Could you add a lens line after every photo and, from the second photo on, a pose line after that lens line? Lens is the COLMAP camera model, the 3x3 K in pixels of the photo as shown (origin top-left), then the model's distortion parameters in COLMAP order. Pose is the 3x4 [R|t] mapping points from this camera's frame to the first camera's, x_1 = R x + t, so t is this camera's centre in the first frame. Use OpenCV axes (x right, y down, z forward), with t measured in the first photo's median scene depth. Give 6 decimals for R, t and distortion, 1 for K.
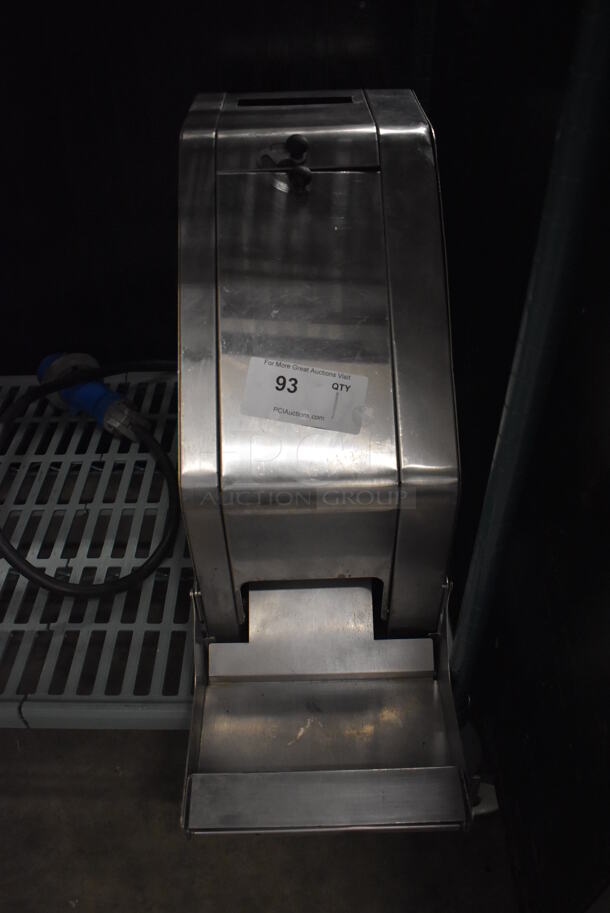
lens RADIAL K [[704.3, 0, 305.0], [0, 704.3, 456.5], [0, 0, 1]] dist [-0.101299, 0.015513]
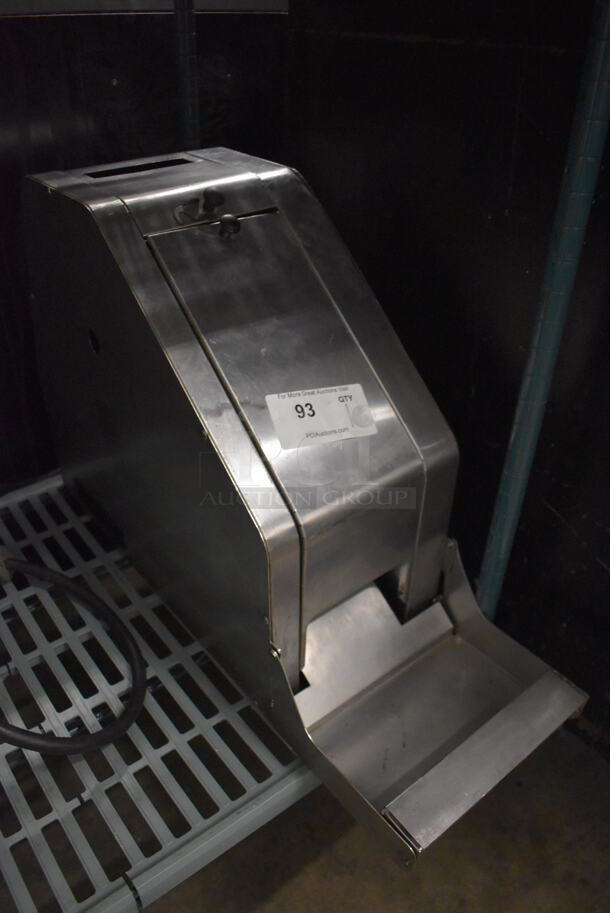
lens RADIAL K [[704.3, 0, 305.0], [0, 704.3, 456.5], [0, 0, 1]] dist [-0.101299, 0.015513]
pose [[0.793181, -0.322034, 0.516874, -0.504347], [0.379034, 0.925368, -0.005112, -0.029856], [-0.476652, 0.199968, 0.856046, 0.107766]]
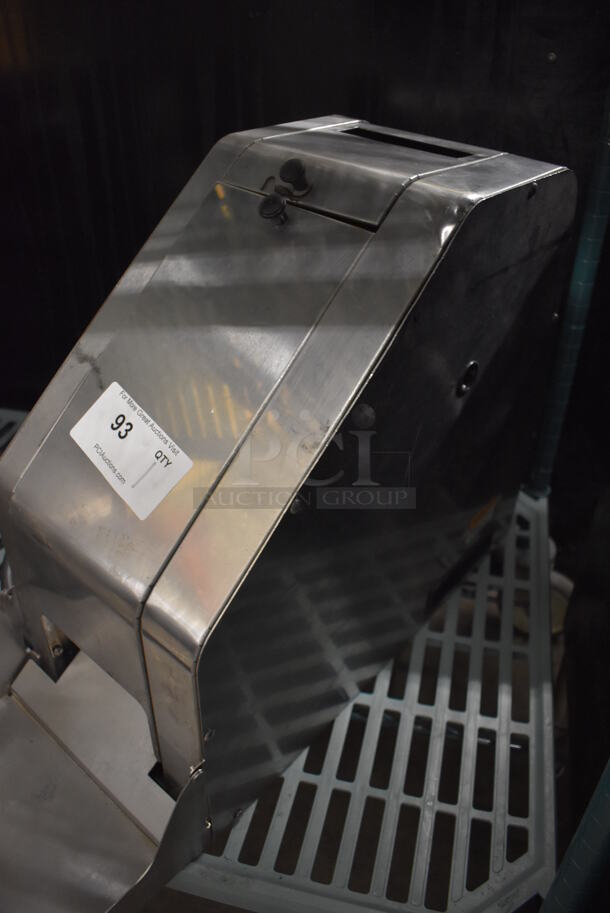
lens RADIAL K [[704.3, 0, 305.0], [0, 704.3, 456.5], [0, 0, 1]] dist [-0.101299, 0.015513]
pose [[0.743542, 0.439742, -0.503759, 0.485429], [-0.487117, 0.872303, 0.042474, -0.182398], [0.458108, 0.213808, 0.862800, 0.343491]]
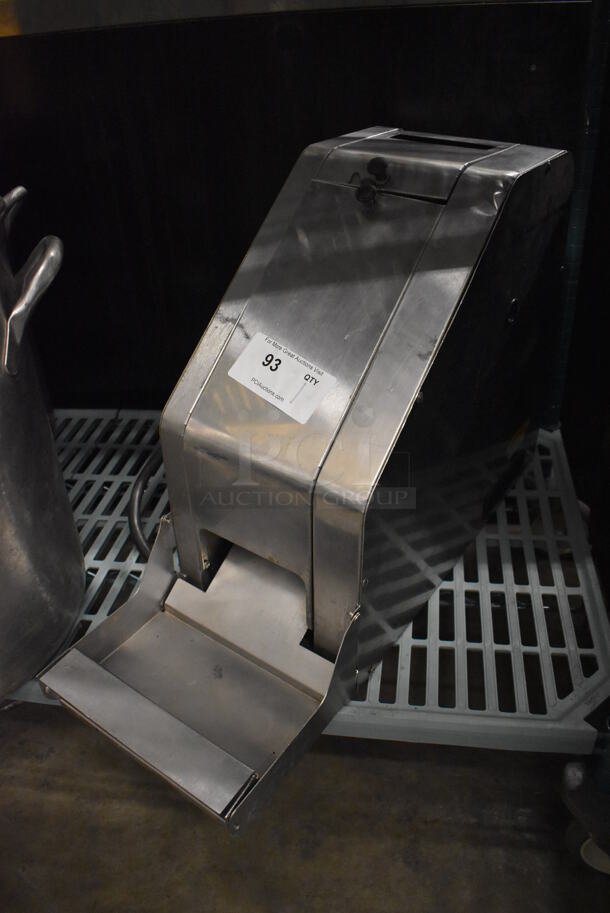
lens RADIAL K [[704.3, 0, 305.0], [0, 704.3, 456.5], [0, 0, 1]] dist [-0.101299, 0.015513]
pose [[0.802530, 0.349688, -0.483387, 0.517040], [-0.398659, 0.917098, 0.001575, 0.008603], [0.443864, 0.191443, 0.875405, 0.075510]]
